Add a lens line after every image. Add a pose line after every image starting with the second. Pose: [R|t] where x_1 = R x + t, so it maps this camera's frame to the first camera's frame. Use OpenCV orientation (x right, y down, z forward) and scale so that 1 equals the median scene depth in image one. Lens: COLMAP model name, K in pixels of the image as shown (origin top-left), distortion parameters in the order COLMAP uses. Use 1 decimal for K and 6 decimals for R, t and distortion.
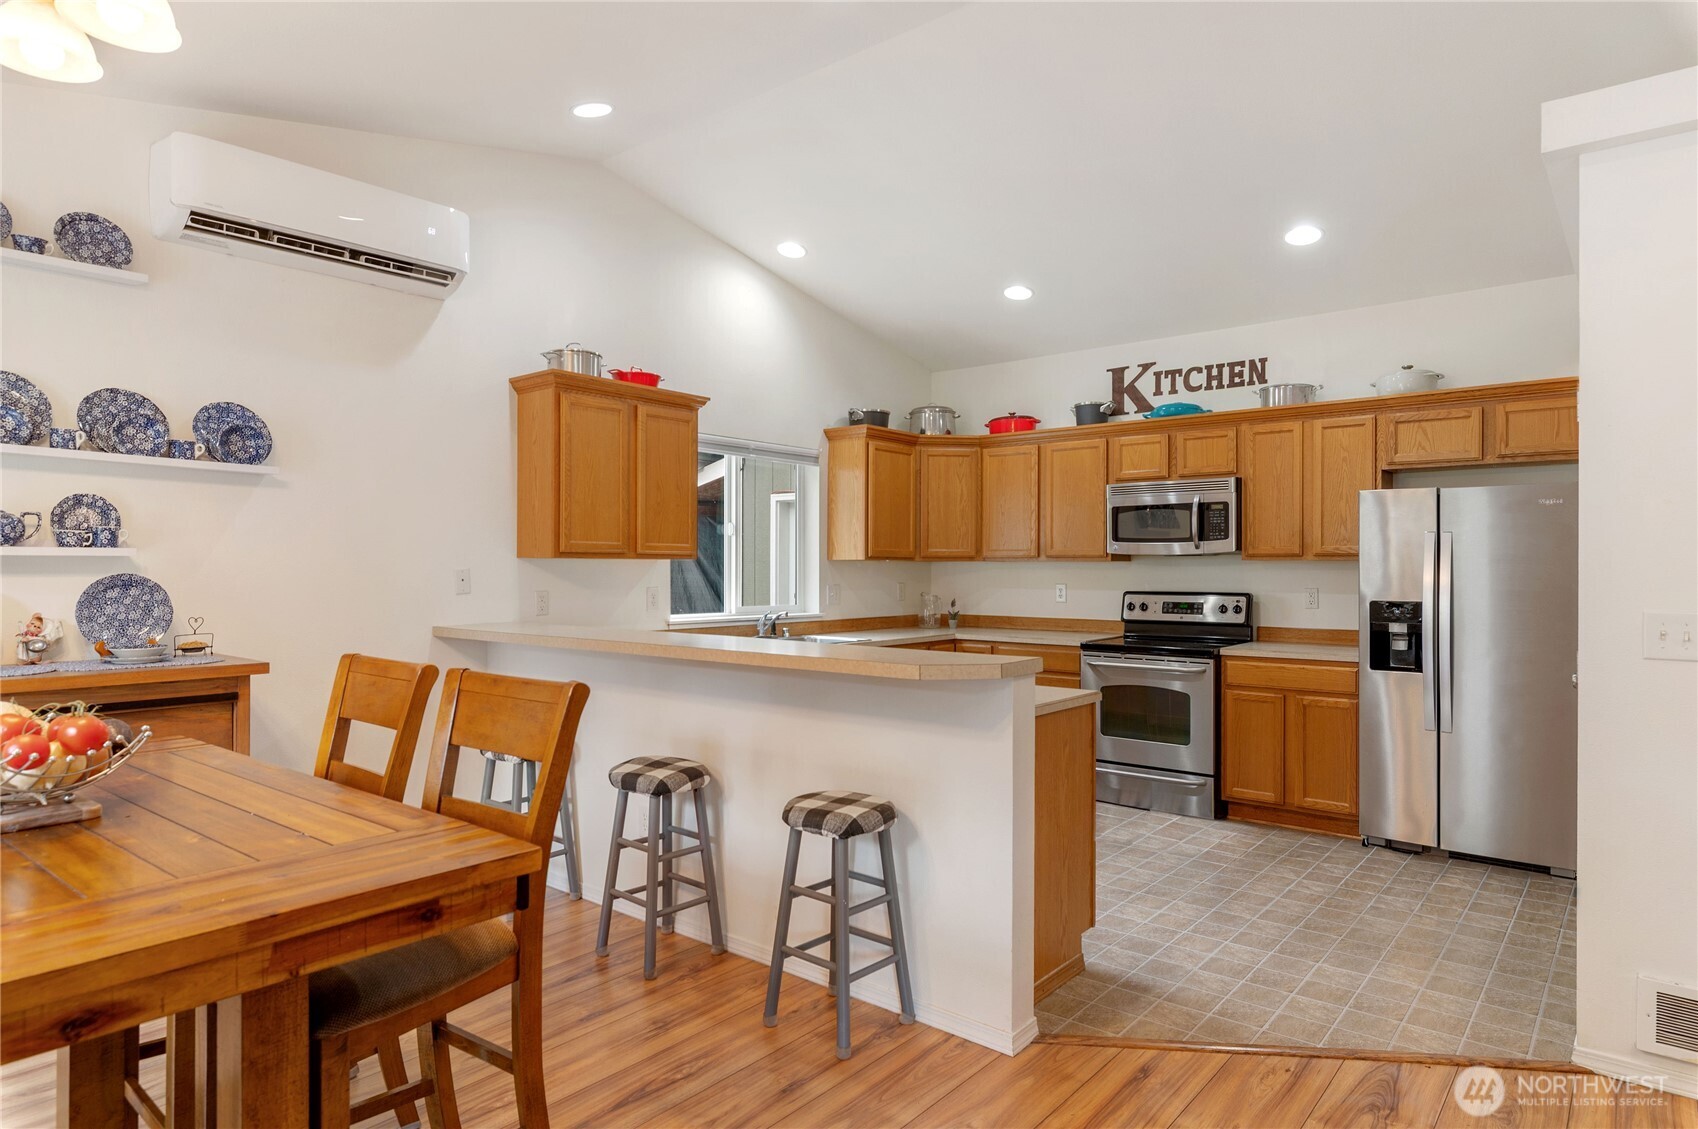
lens RADIAL K [[979.2, 0, 846.9], [0, 979.2, 571.2], [0, 0, 1]] dist [-0.000610, 0.000801]
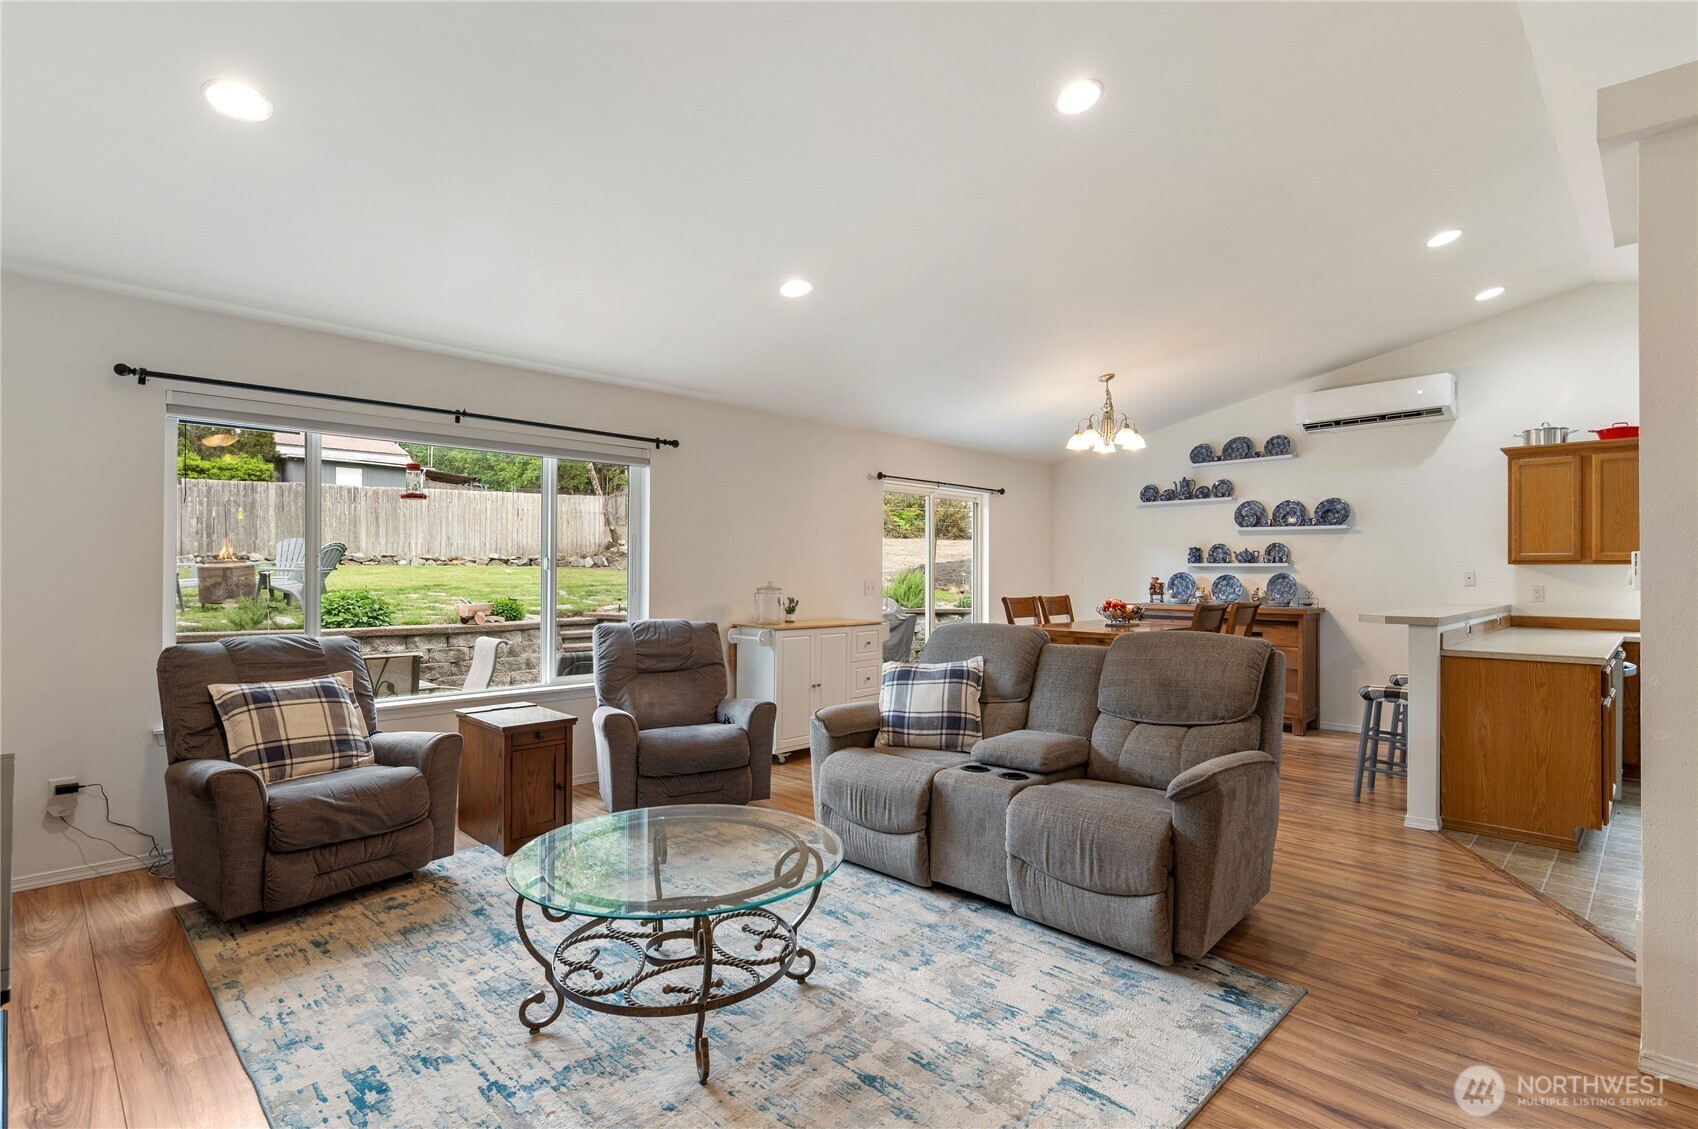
lens RADIAL K [[823.1, 0, 849.6], [0, 823.1, 568.3], [0, 0, 1]] dist [0.001920, -0.000544]
pose [[-0.092115, -0.009290, -0.995705, 0.895626], [-0.009594, 0.999918, -0.008442, 0.011325], [0.995702, 0.008775, -0.092196, 0.038364]]
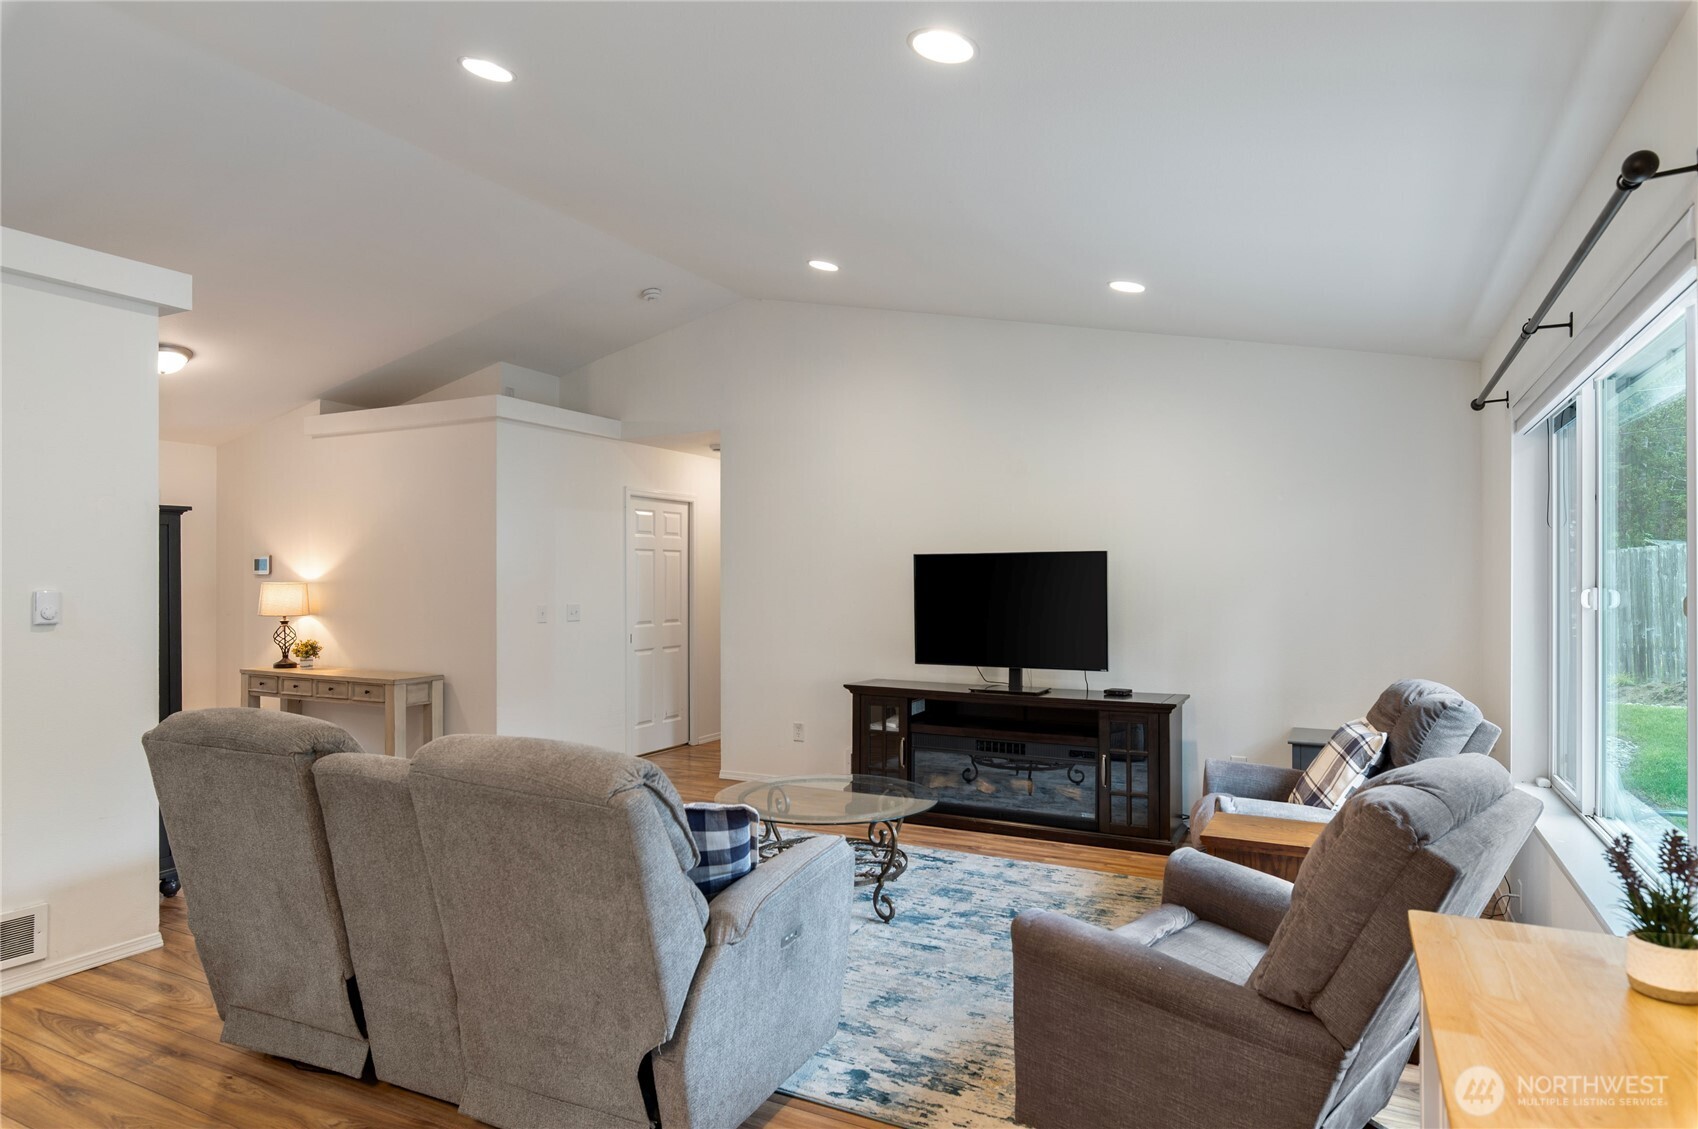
lens RADIAL K [[979.2, 0, 846.9], [0, 979.2, 571.2], [0, 0, 1]] dist [-0.000610, 0.000801]
pose [[-0.211656, 0.002812, 0.977340, -0.288984], [0.005132, 0.999985, -0.001766, -0.014216], [-0.977331, 0.004642, -0.211667, 0.054501]]
